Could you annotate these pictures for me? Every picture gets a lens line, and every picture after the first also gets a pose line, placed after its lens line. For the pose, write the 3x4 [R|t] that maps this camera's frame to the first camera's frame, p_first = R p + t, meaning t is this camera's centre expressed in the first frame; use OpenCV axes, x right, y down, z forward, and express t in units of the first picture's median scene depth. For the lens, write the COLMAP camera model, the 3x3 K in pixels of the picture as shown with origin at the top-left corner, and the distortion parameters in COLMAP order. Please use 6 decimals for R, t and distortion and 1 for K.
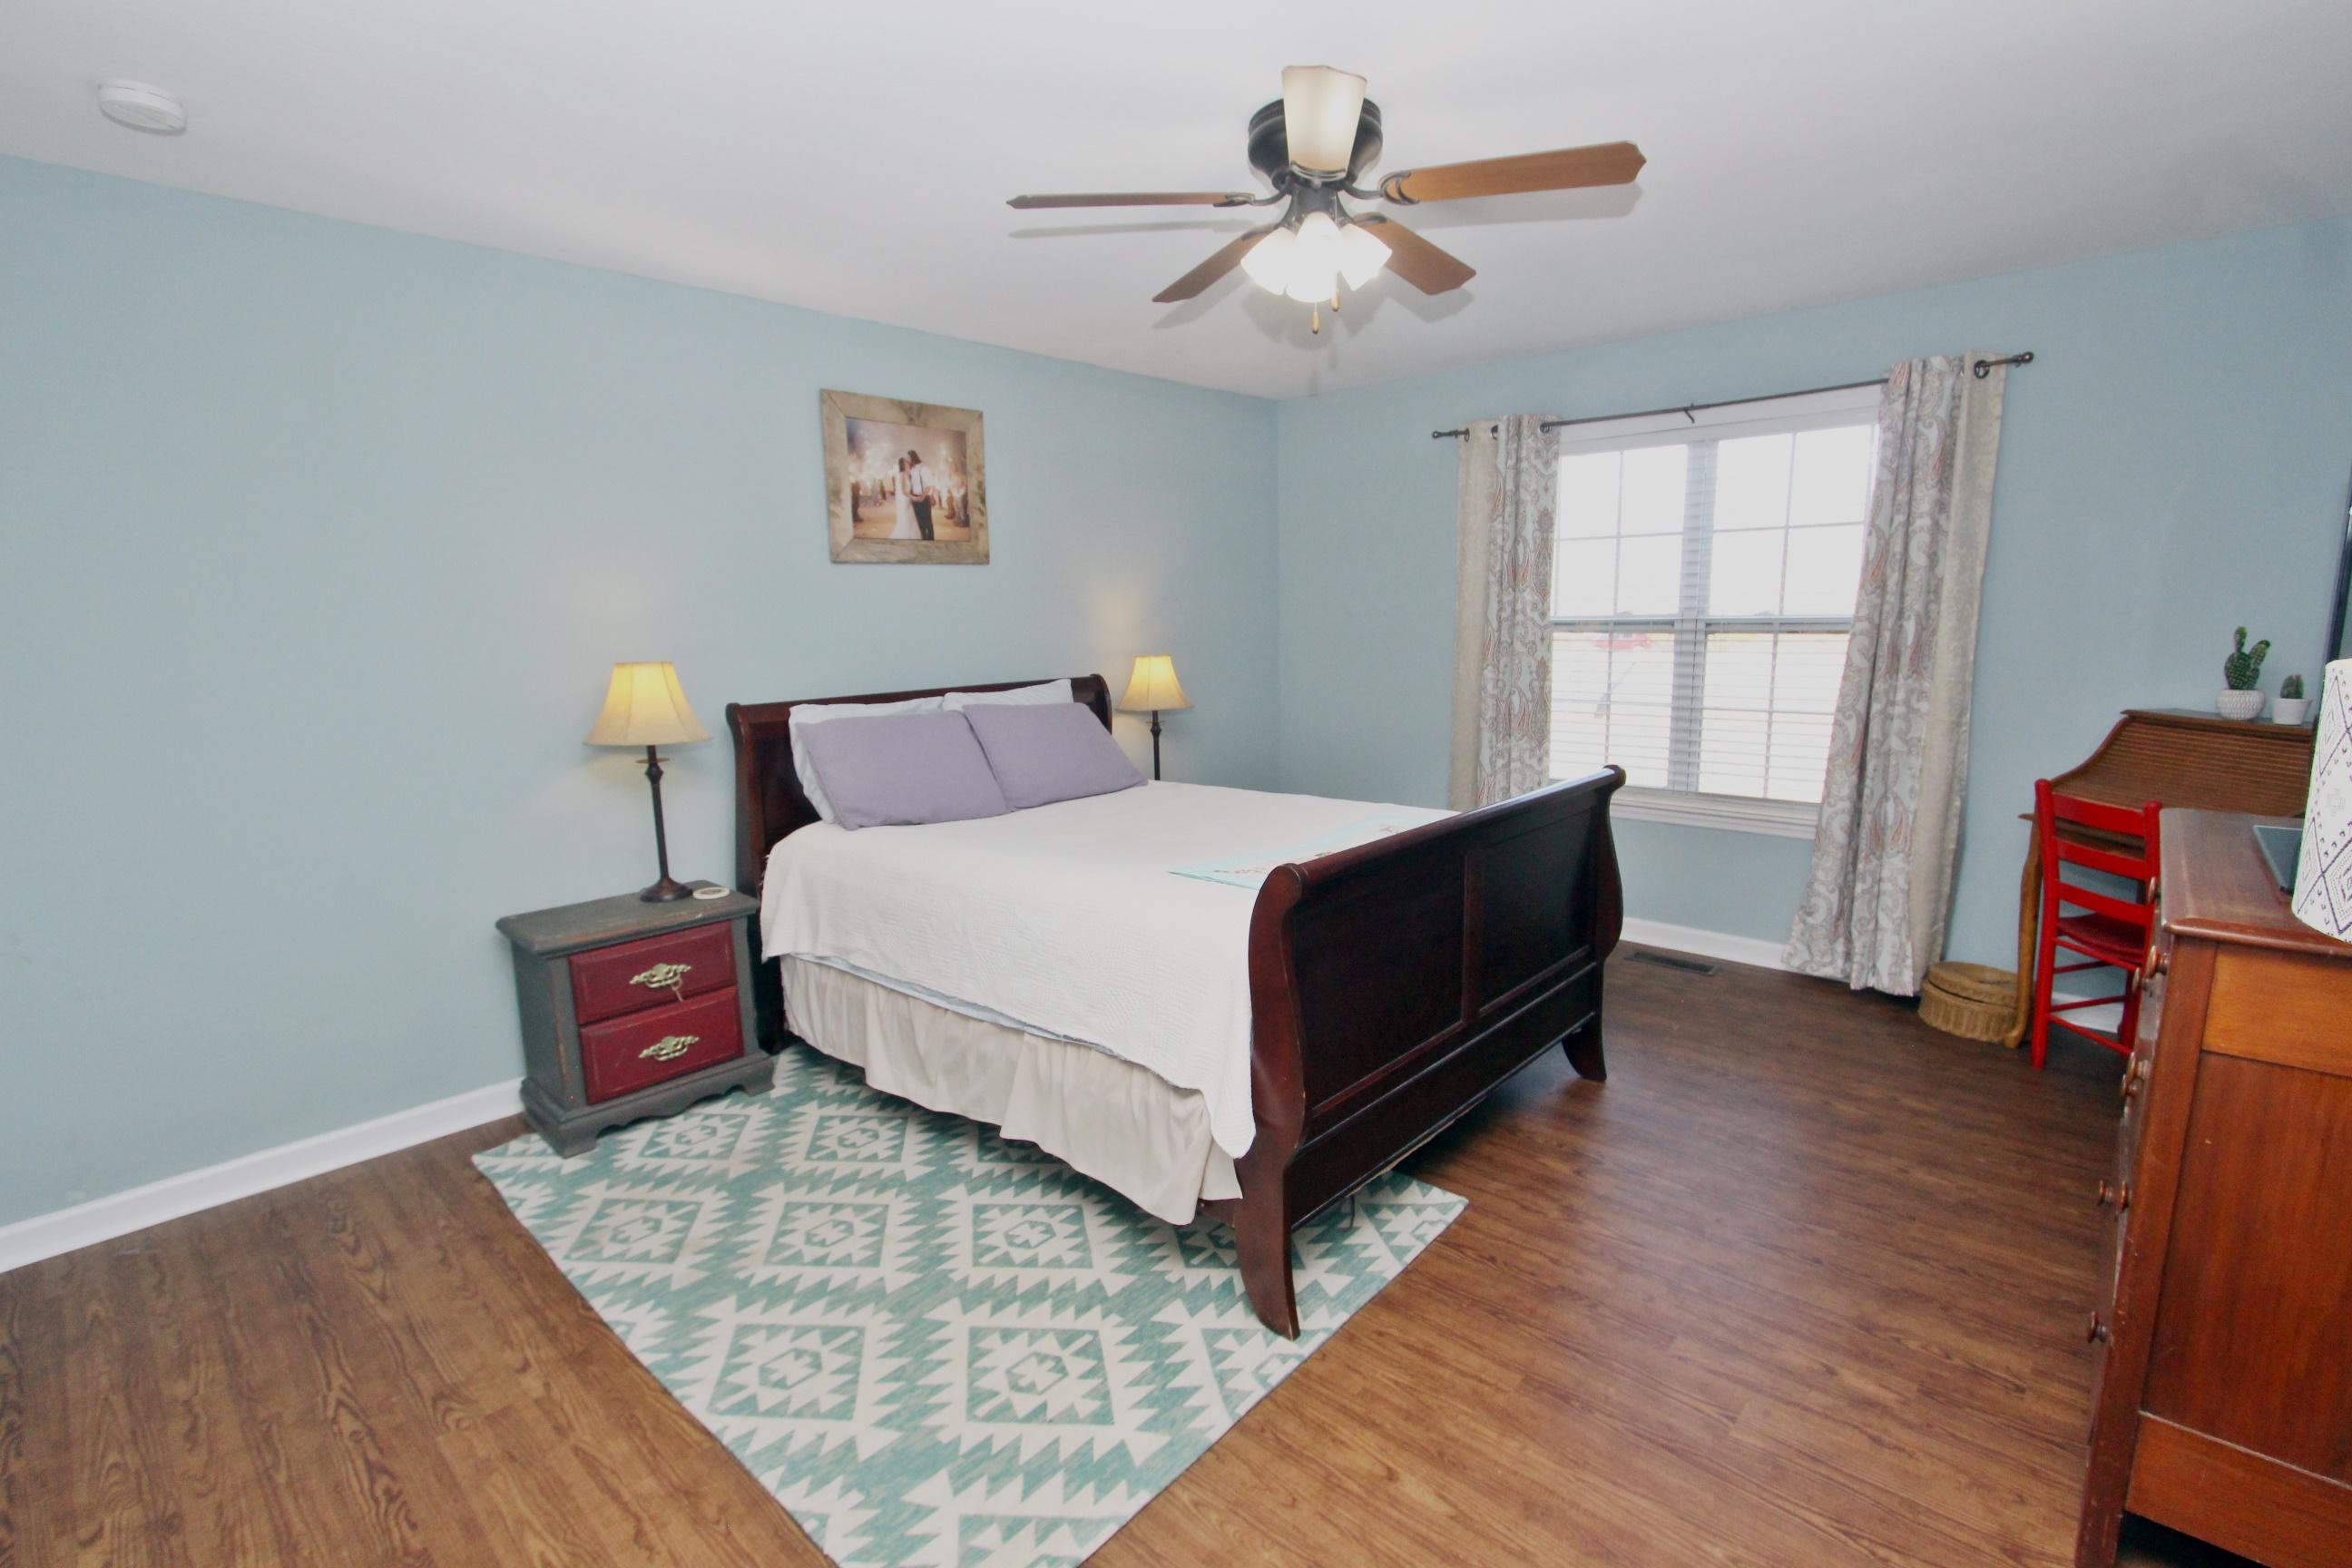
lens RADIAL K [[1082.3, 0, 1178.4], [0, 1082.3, 791.5], [0, 0, 1]] dist [-0.020805, 0.003519]
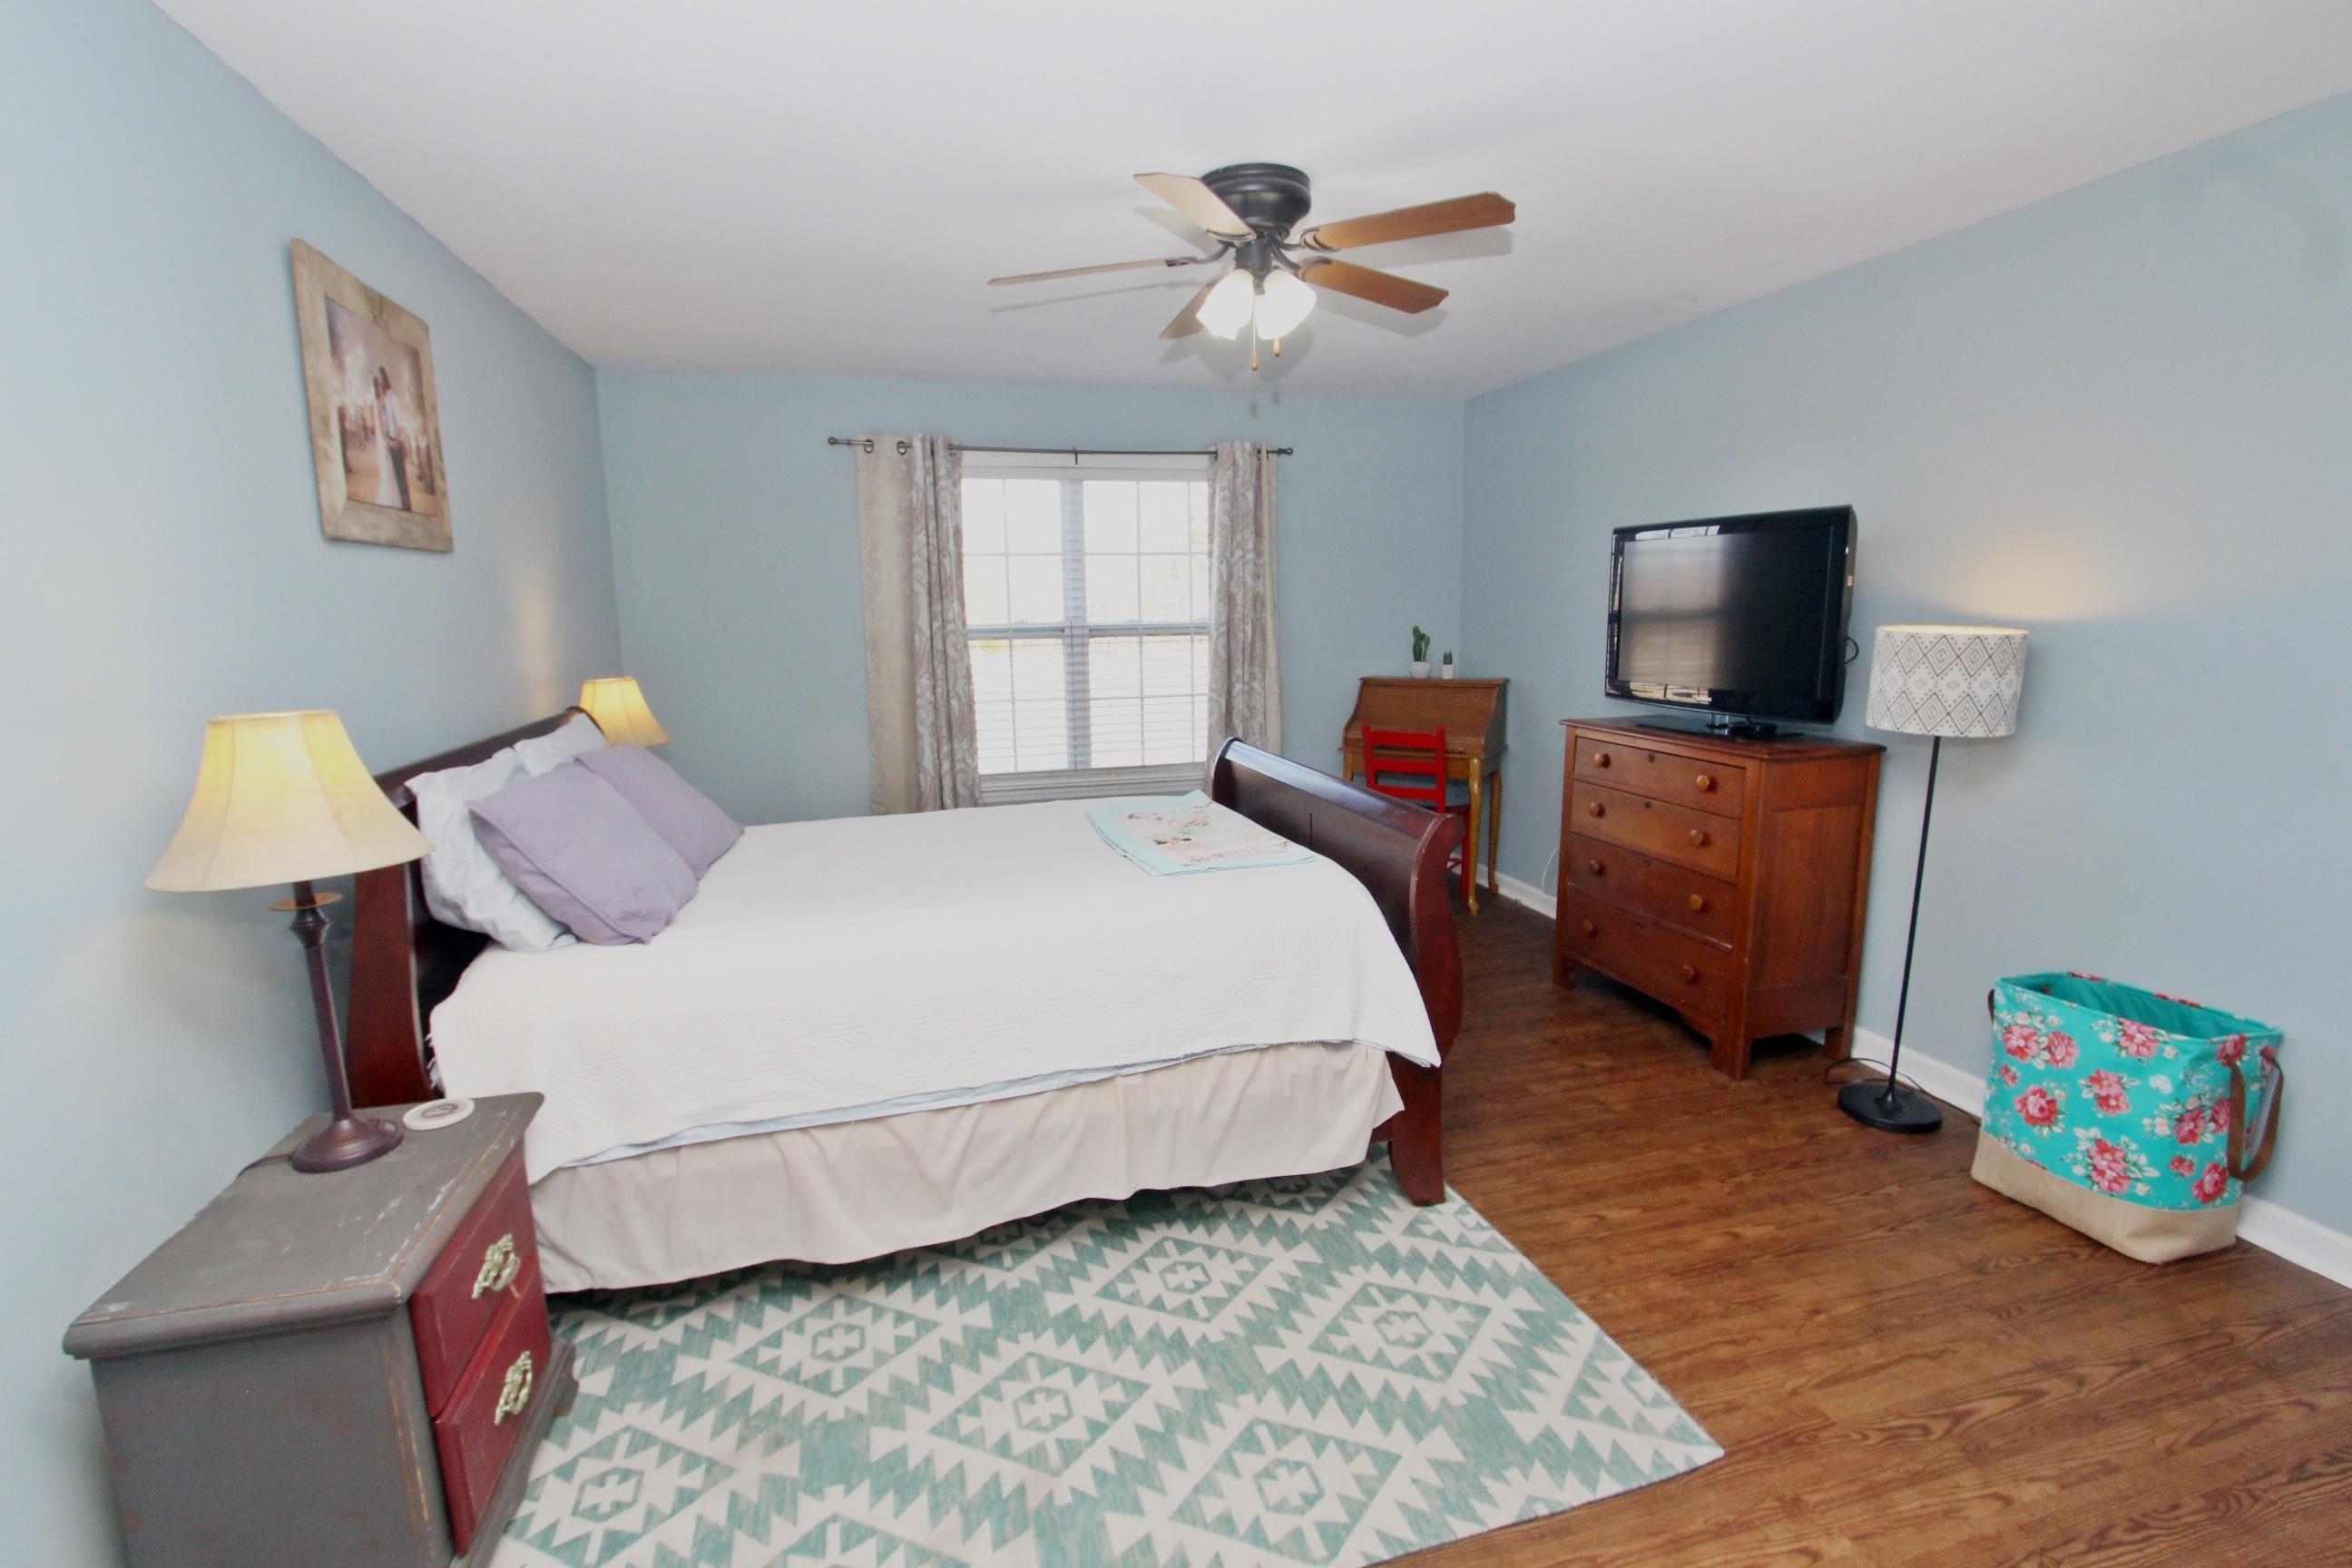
lens RADIAL K [[1082.3, 0, 1178.7], [0, 1082.3, 788.5], [0, 0, 1]] dist [-0.020805, 0.003519]
pose [[0.529913, -0.130783, 0.837907, -0.690503], [0.146493, 0.987301, 0.061455, -0.052829], [-0.835304, 0.090181, 0.542342, 0.363668]]
